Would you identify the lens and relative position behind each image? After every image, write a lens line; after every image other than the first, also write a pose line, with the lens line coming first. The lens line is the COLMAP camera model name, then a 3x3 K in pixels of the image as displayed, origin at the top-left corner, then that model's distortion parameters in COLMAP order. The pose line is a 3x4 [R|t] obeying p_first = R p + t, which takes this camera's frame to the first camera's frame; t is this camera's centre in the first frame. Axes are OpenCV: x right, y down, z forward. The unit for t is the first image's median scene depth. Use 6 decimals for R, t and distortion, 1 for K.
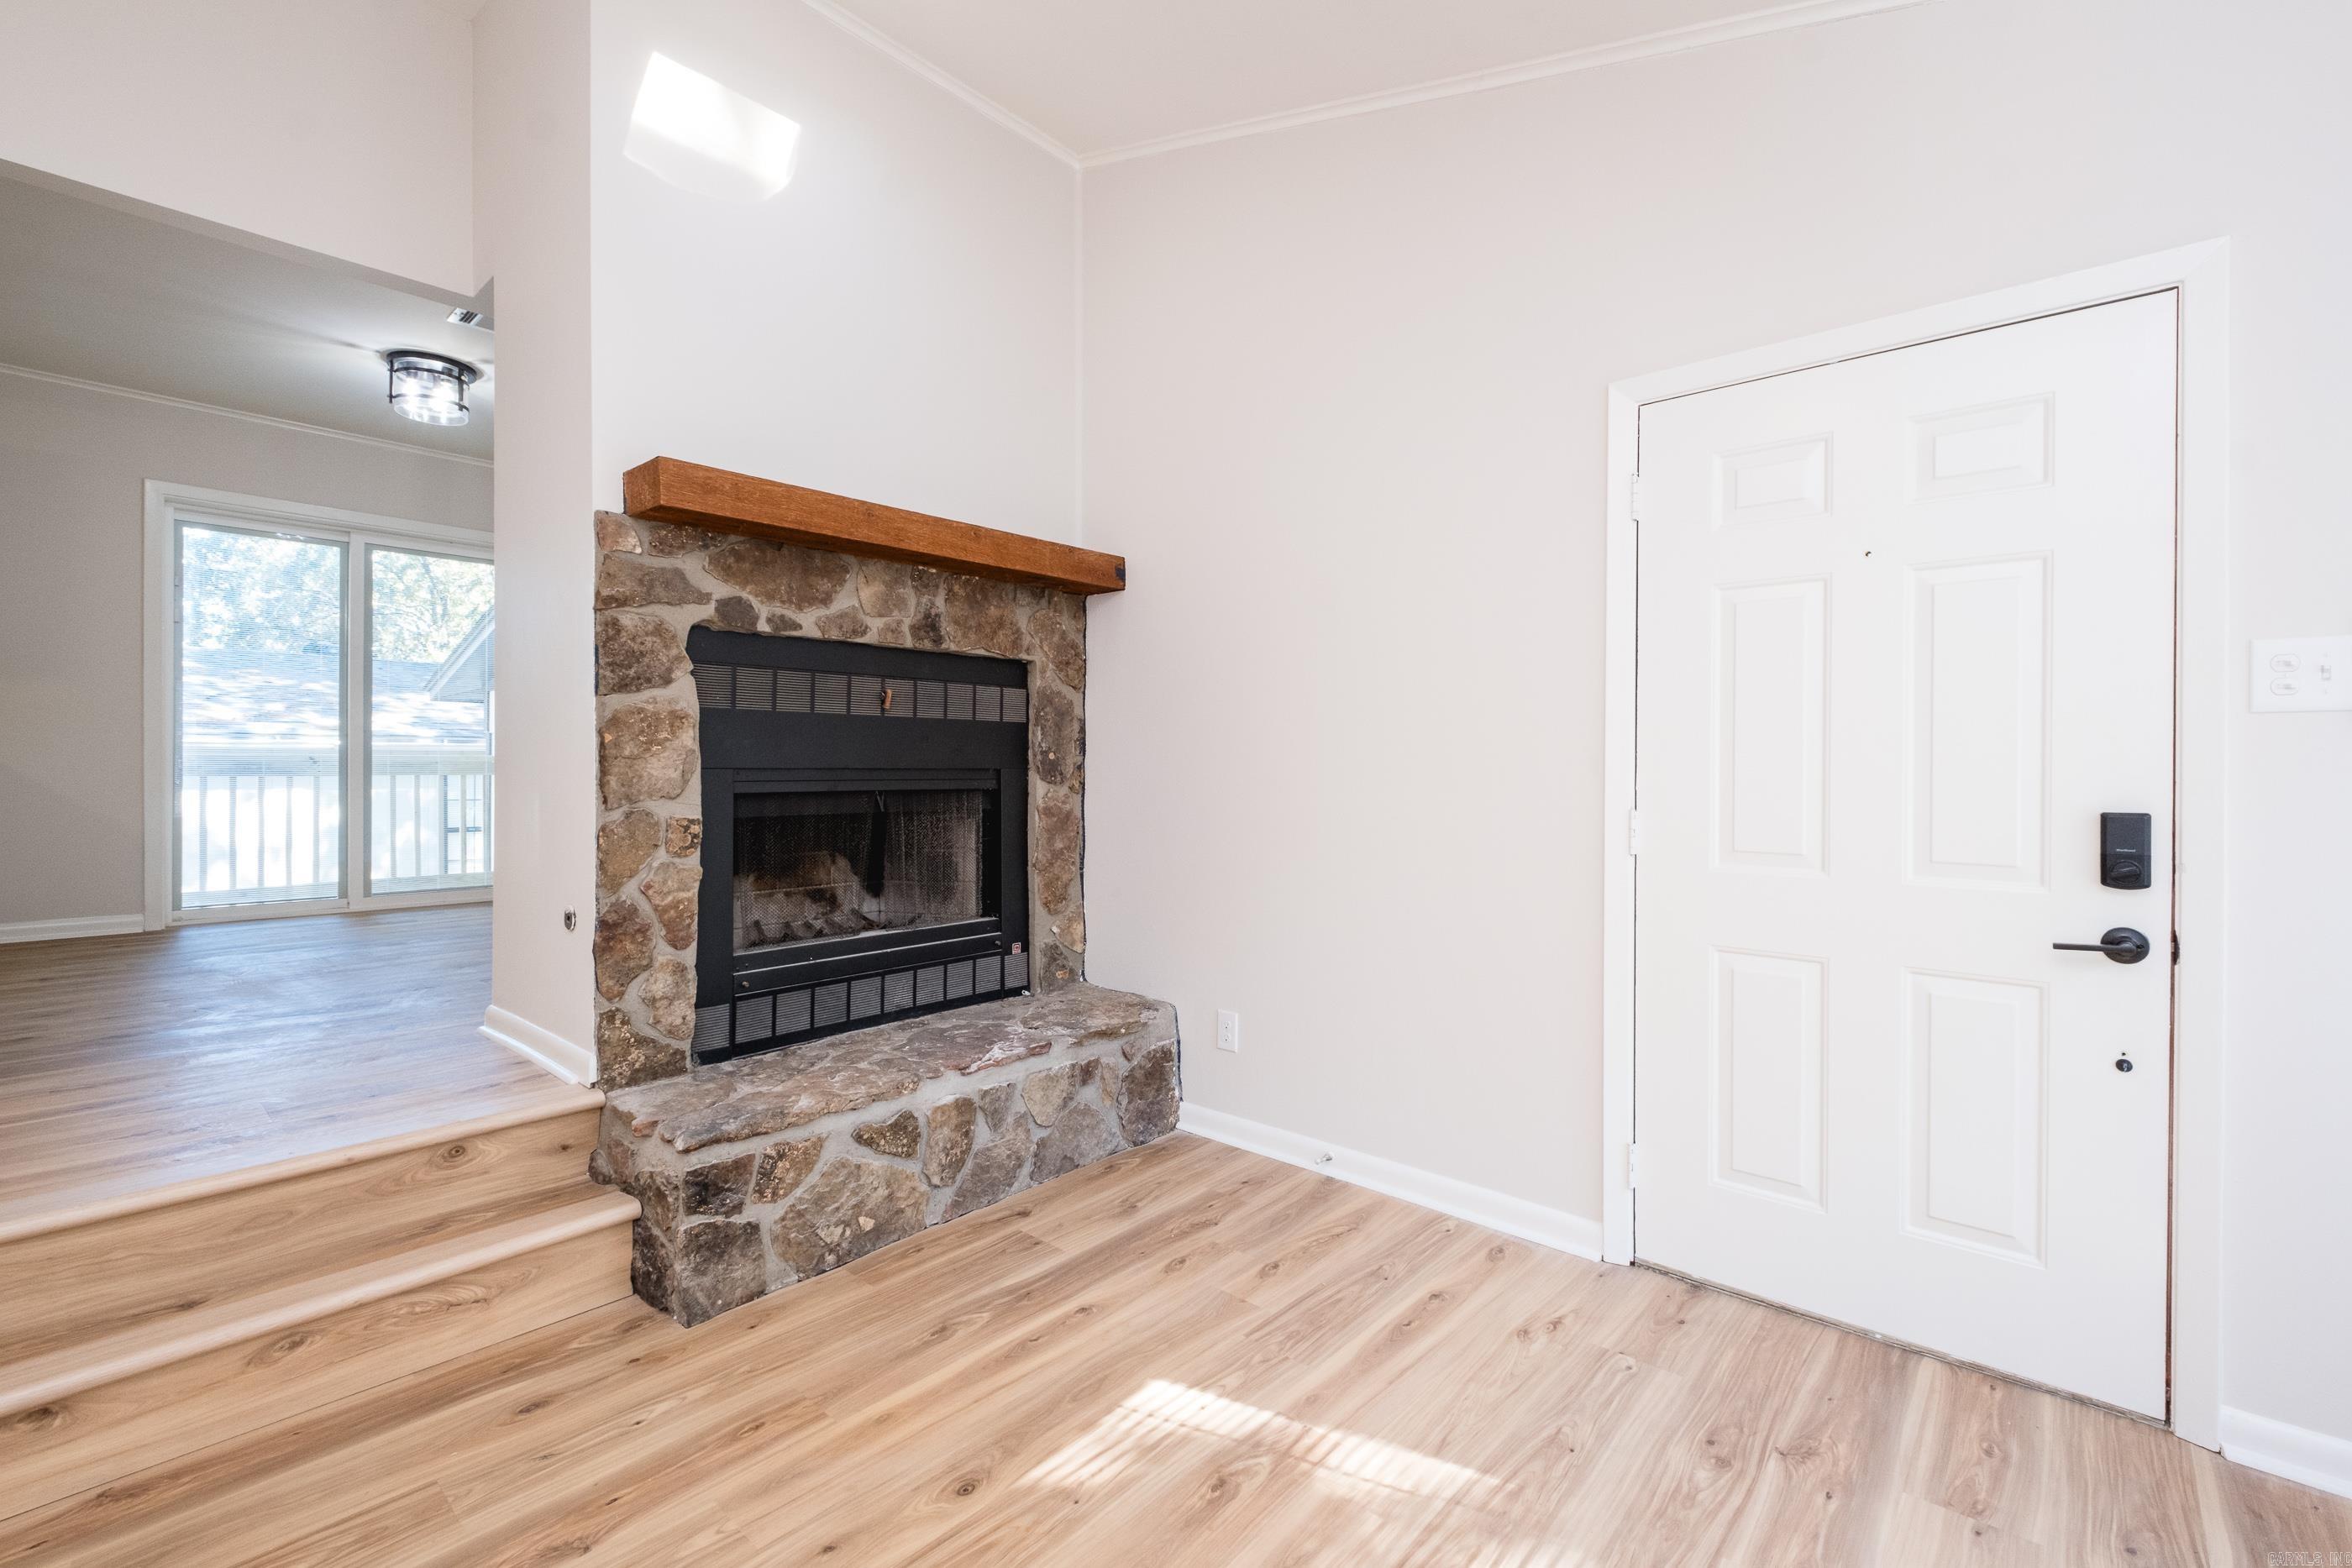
lens RADIAL K [[1024.0, 0, 1168.3], [0, 1024.0, 757.2], [0, 0, 1]] dist [0.012839, -0.007805]
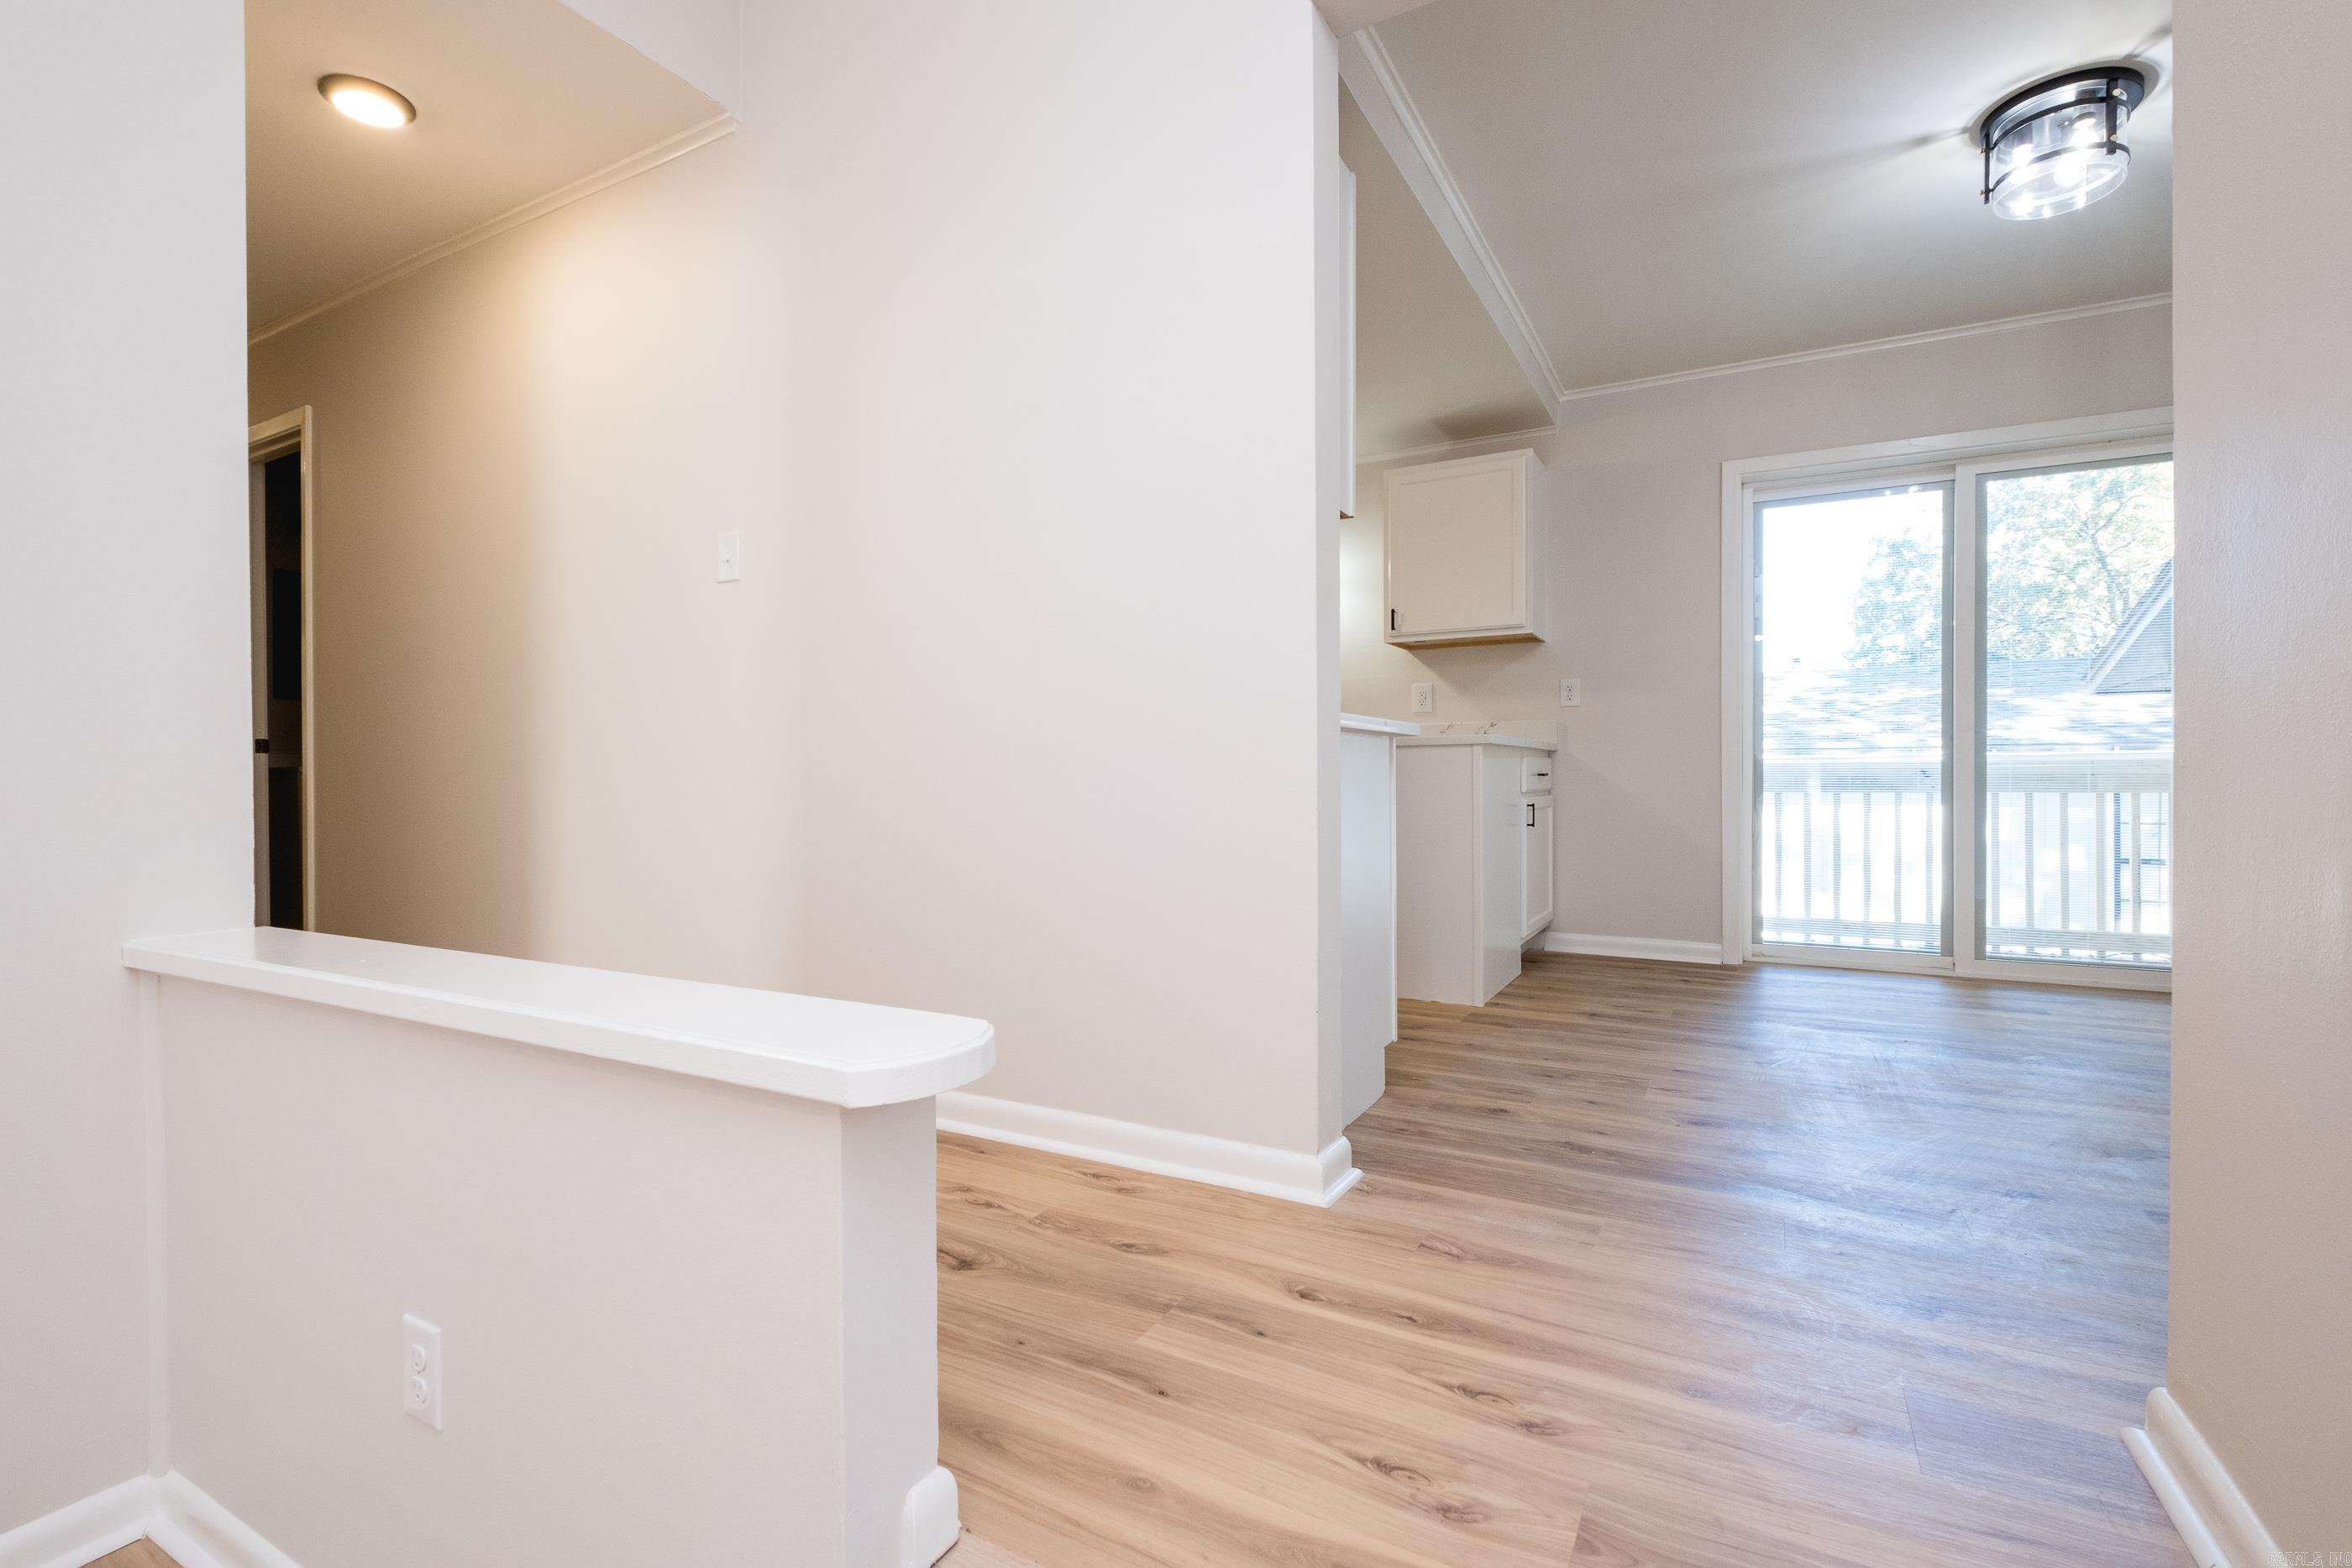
lens RADIAL K [[992.5, 0, 1154.0], [0, 992.5, 798.3], [0, 0, 1]] dist [0.001282, -0.005373]
pose [[0.179832, 0.013124, -0.983610, -0.422140], [0.013262, 0.999788, 0.015765, 0.005855], [0.983608, -0.015880, 0.179620, 0.653860]]
